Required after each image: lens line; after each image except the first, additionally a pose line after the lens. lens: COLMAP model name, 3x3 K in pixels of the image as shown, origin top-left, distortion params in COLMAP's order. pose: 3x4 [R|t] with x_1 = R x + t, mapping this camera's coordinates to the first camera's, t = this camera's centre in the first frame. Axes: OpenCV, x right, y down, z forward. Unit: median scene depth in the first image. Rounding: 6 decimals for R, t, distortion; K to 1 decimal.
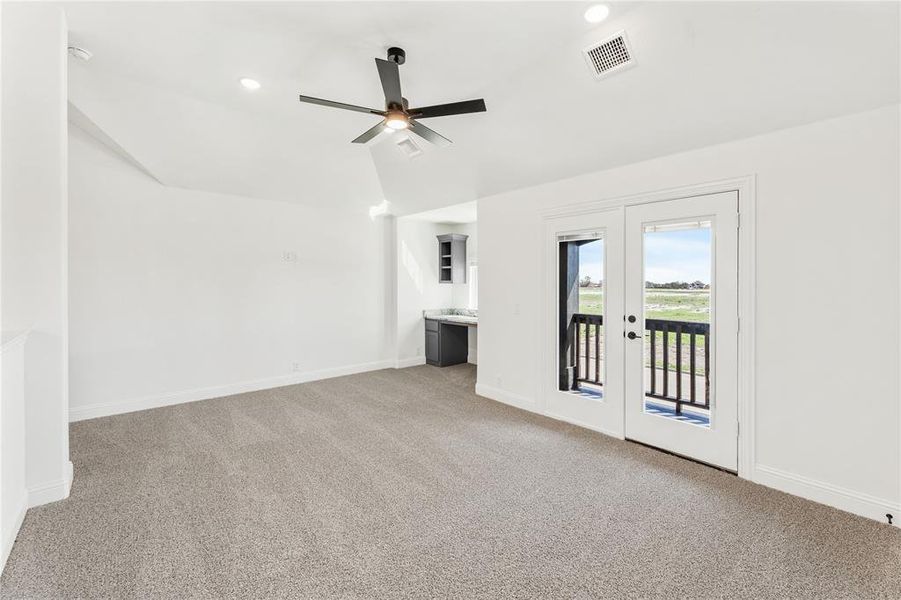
lens RADIAL K [[415.9, 0, 450.5], [0, 415.9, 300.0], [0, 0, 1]] dist [-0.001132, -0.000243]
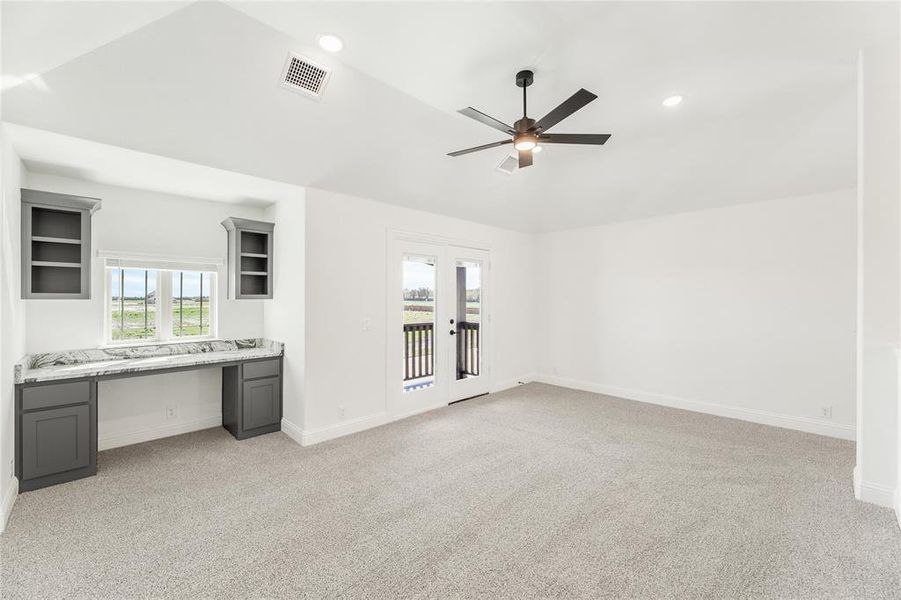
lens RADIAL K [[415.9, 0, 450.5], [0, 415.9, 300.0], [0, 0, 1]] dist [-0.001132, -0.000243]
pose [[-0.178762, -0.009074, 0.983851, -0.901060], [0.037828, 0.999155, 0.016088, -0.049829], [-0.983165, 0.040093, -0.178267, 1.098478]]
